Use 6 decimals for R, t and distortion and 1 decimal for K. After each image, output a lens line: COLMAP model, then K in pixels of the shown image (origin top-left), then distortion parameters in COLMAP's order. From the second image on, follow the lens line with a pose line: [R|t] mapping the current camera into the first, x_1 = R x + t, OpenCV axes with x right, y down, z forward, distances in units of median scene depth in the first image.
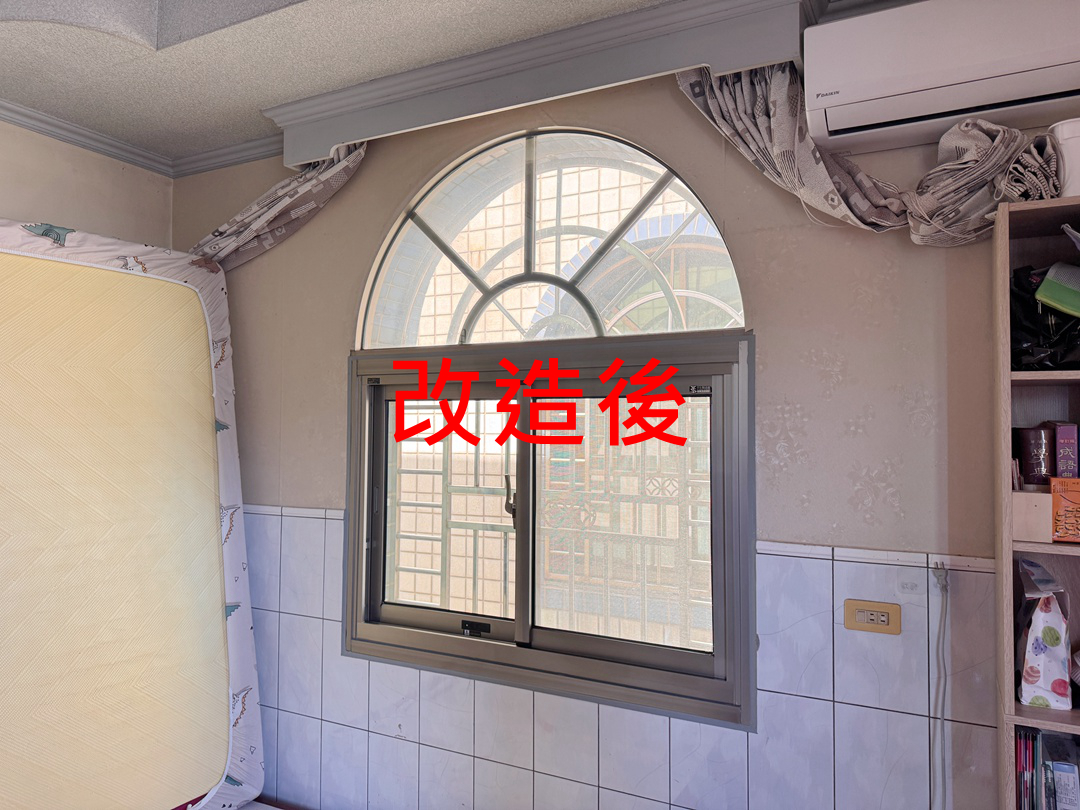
lens RADIAL K [[768.7, 0, 543.8], [0, 768.7, 407.9], [0, 0, 1]] dist [-0.005335, -0.005696]
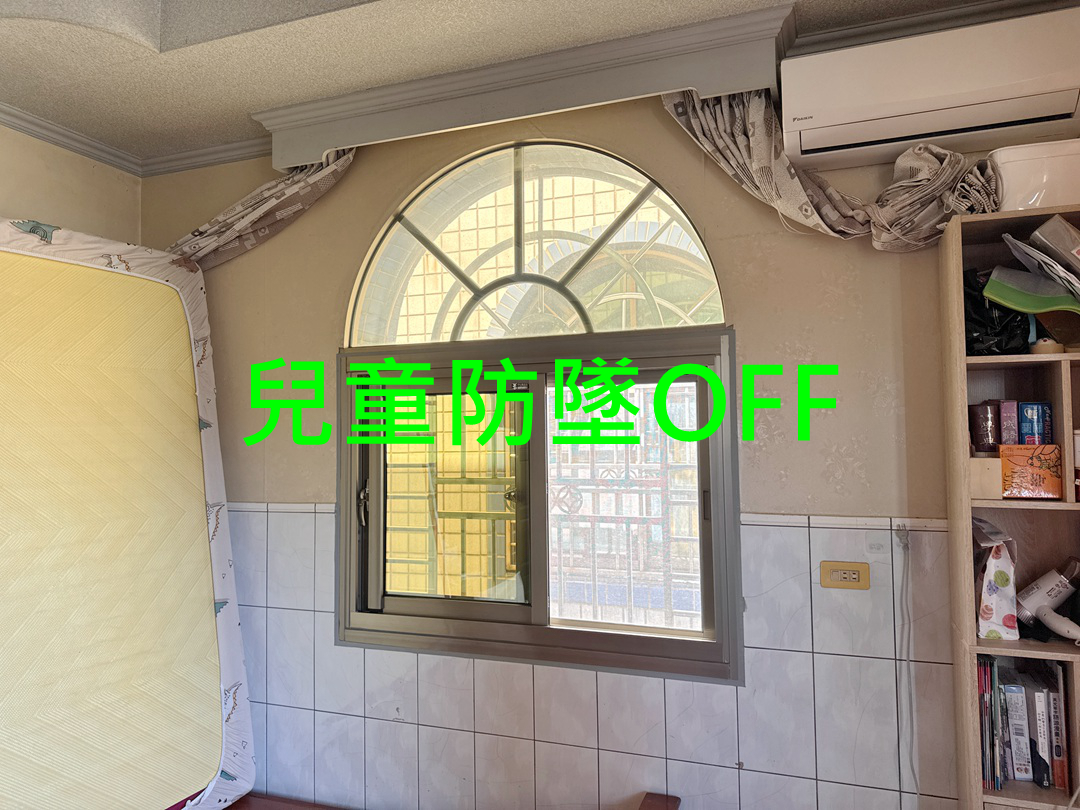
lens RADIAL K [[775.3, 0, 540.0], [0, 775.3, 405.0], [0, 0, 1]] dist [-0.001001, -0.008484]
pose [[0.992013, -0.014169, 0.125339, -0.136797], [0.015875, 0.999794, -0.012621, 0.022343], [-0.125134, 0.014509, 0.992034, -0.075645]]
